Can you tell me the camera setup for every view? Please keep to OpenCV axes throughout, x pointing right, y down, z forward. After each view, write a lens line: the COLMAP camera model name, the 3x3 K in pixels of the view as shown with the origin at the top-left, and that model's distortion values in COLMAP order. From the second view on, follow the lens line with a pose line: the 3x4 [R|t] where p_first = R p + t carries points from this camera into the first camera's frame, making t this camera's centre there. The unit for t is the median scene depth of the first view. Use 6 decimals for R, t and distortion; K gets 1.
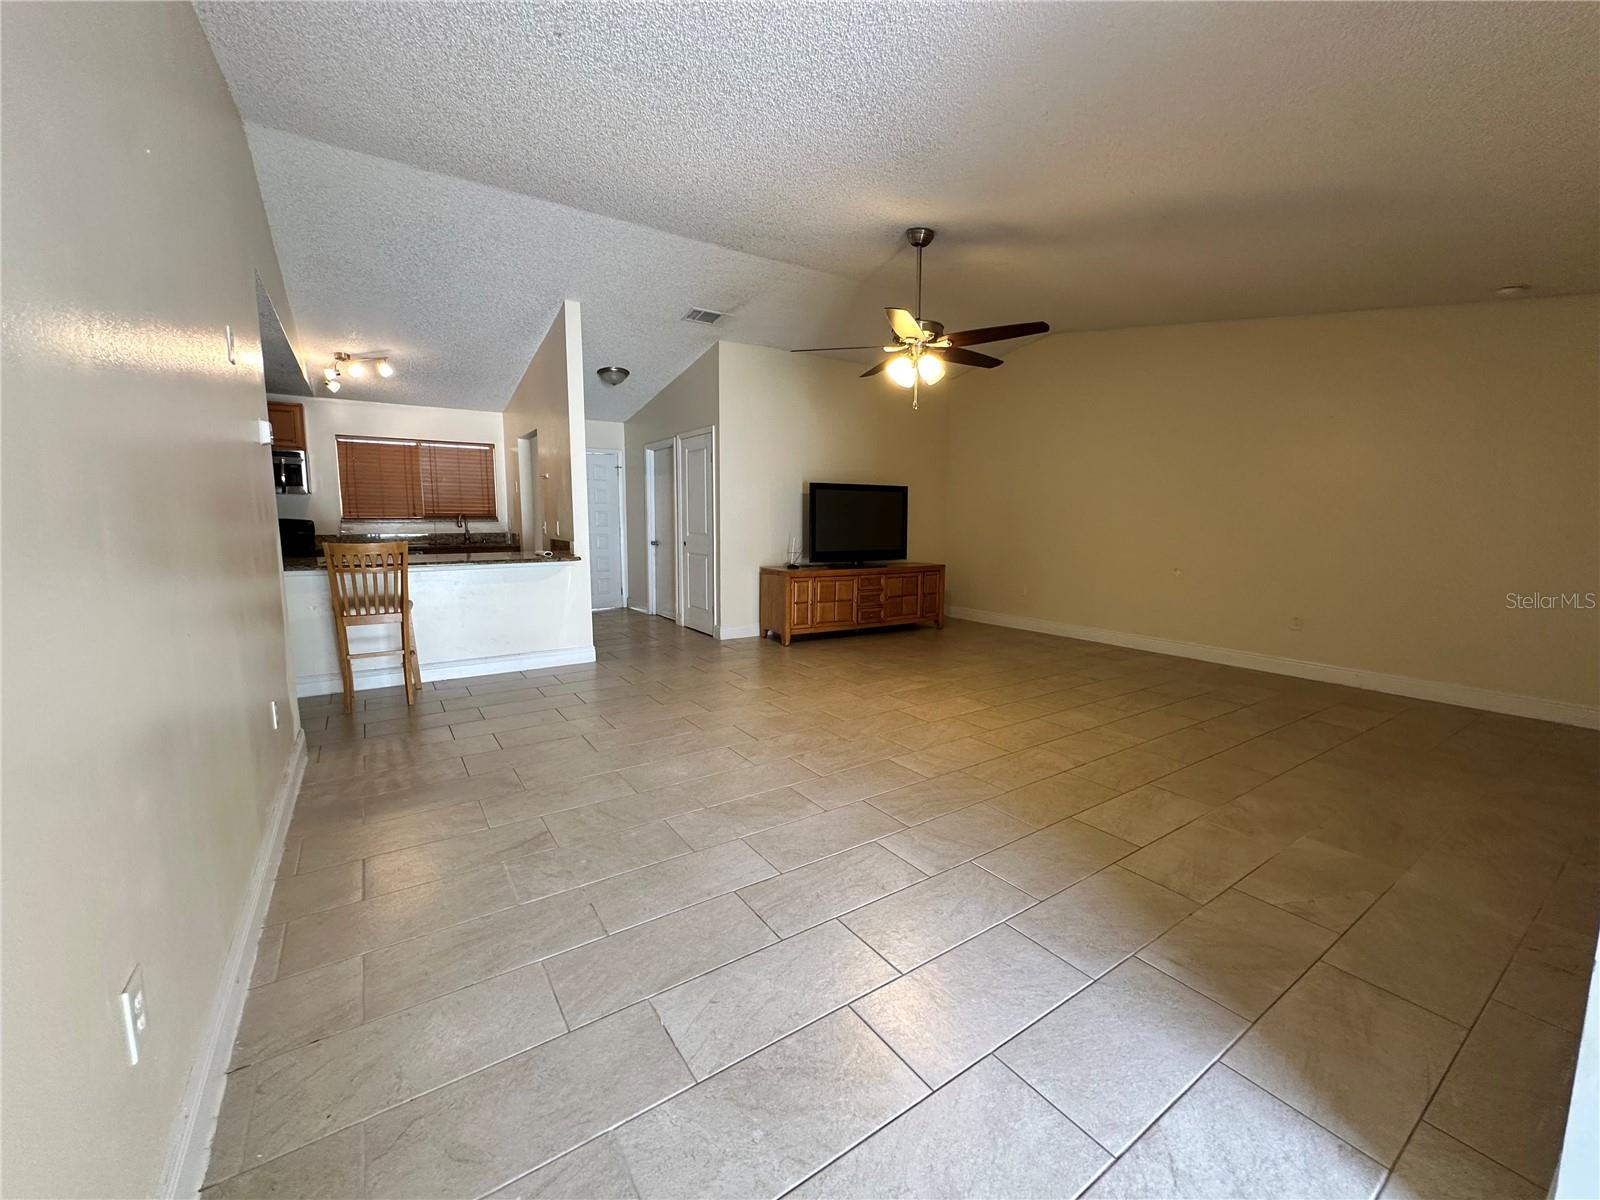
lens RADIAL K [[645.6, 0, 802.8], [0, 645.6, 599.7], [0, 0, 1]] dist [0.001569, 0.000020]
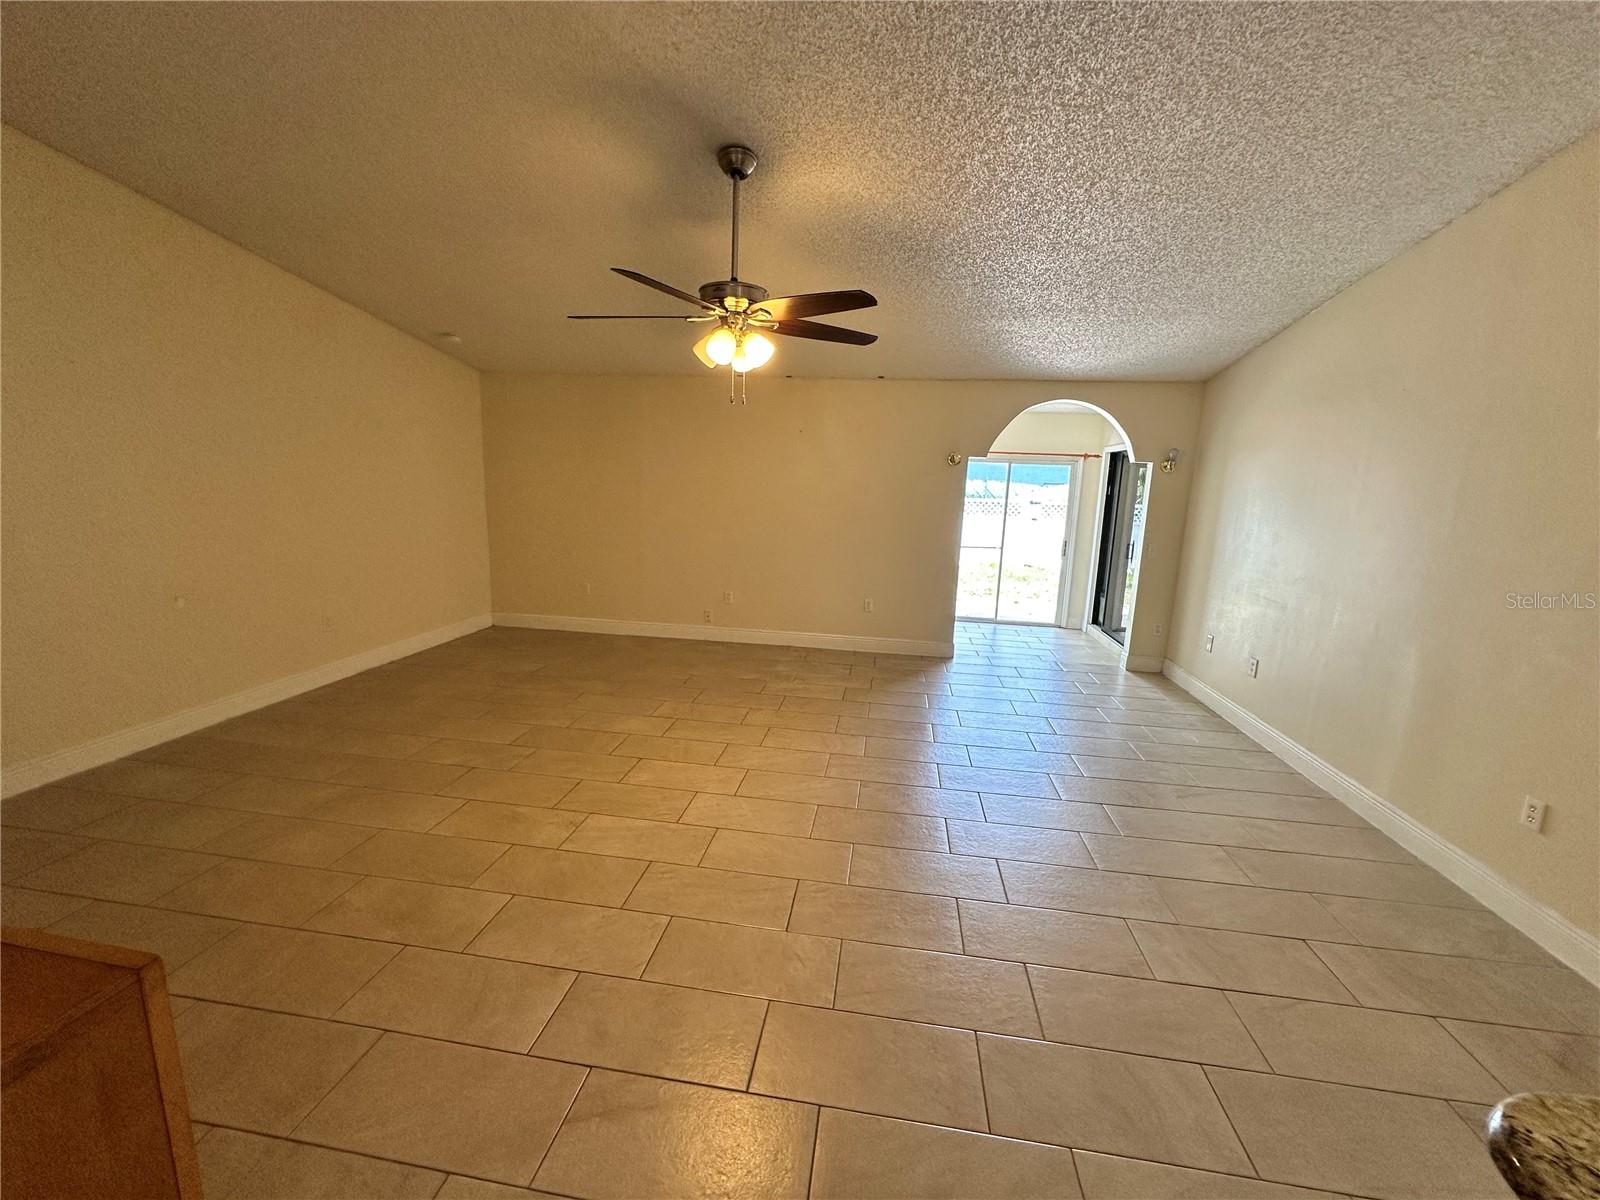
lens RADIAL K [[645.6, 0, 799.9], [0, 645.6, 599.1], [0, 0, 1]] dist [0.001569, 0.000020]
pose [[-0.735955, -0.152864, 0.659547, -0.451718], [0.052142, 0.958486, 0.280332, -0.311121], [-0.675019, 0.240702, -0.697432, 1.681593]]
